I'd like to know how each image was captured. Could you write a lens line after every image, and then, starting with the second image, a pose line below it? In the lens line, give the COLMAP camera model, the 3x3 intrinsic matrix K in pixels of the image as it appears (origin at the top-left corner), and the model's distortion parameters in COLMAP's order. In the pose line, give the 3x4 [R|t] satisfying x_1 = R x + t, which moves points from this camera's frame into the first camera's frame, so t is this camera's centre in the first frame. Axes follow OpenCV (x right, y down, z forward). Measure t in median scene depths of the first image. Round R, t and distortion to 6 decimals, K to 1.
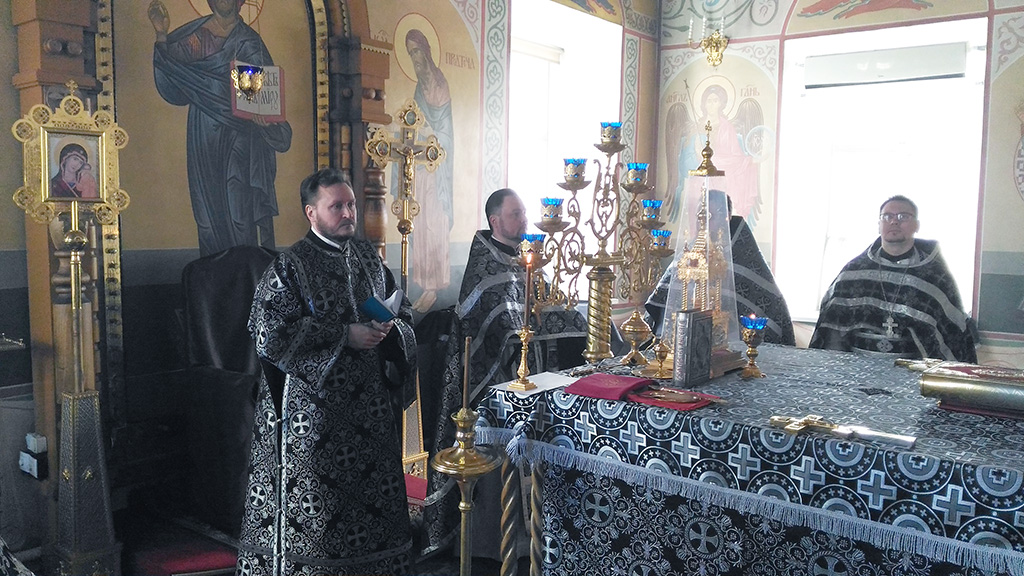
lens RADIAL K [[837.7, 0, 512.0], [0, 837.7, 288.0], [0, 0, 1]] dist [0.150923, -0.281118]
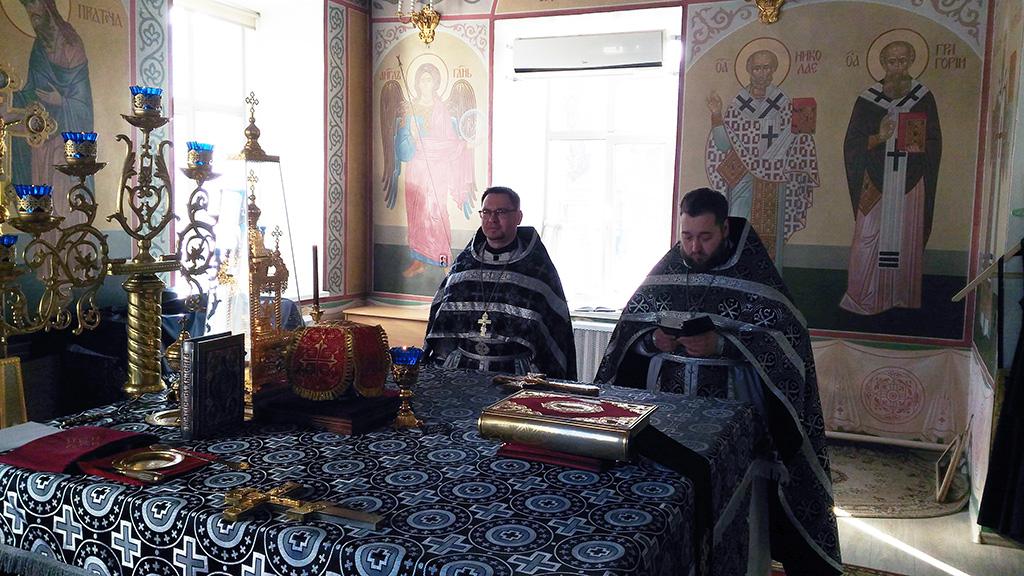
lens RADIAL K [[846.6, 0, 508.0], [0, 846.6, 289.1], [0, 0, 1]] dist [0.091360, -0.187568]
pose [[0.970243, -0.015378, 0.241644, 0.203062], [0.010137, 0.999686, 0.022920, -0.022493], [-0.241920, -0.019789, 0.970094, 0.129975]]
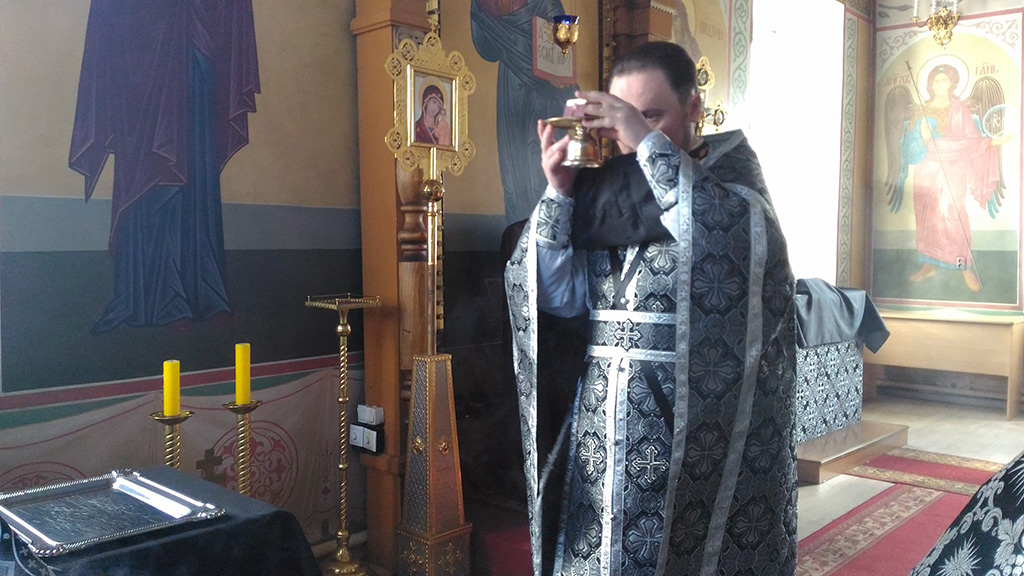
lens RADIAL K [[836.4, 0, 512.0], [0, 836.4, 288.0], [0, 0, 1]] dist [0.057290, -0.104737]
pose [[0.996742, -0.009089, -0.080144, -0.351549], [0.006016, 0.999240, -0.038507, 0.085048], [0.080433, 0.037900, 0.996039, 0.106345]]
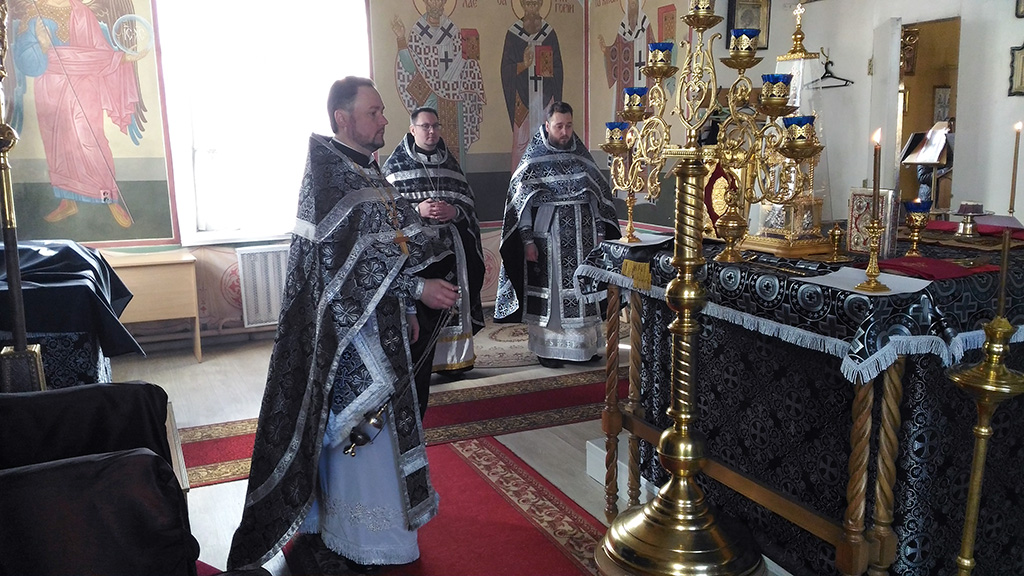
lens RADIAL K [[845.3, 0, 506.6], [0, 845.3, 287.6], [0, 0, 1]] dist [0.141976, -0.278854]
pose [[0.452138, -0.172903, 0.875029, -0.657327], [0.097941, 0.984723, 0.143971, -0.034976], [-0.886555, 0.020606, 0.462165, 0.641577]]
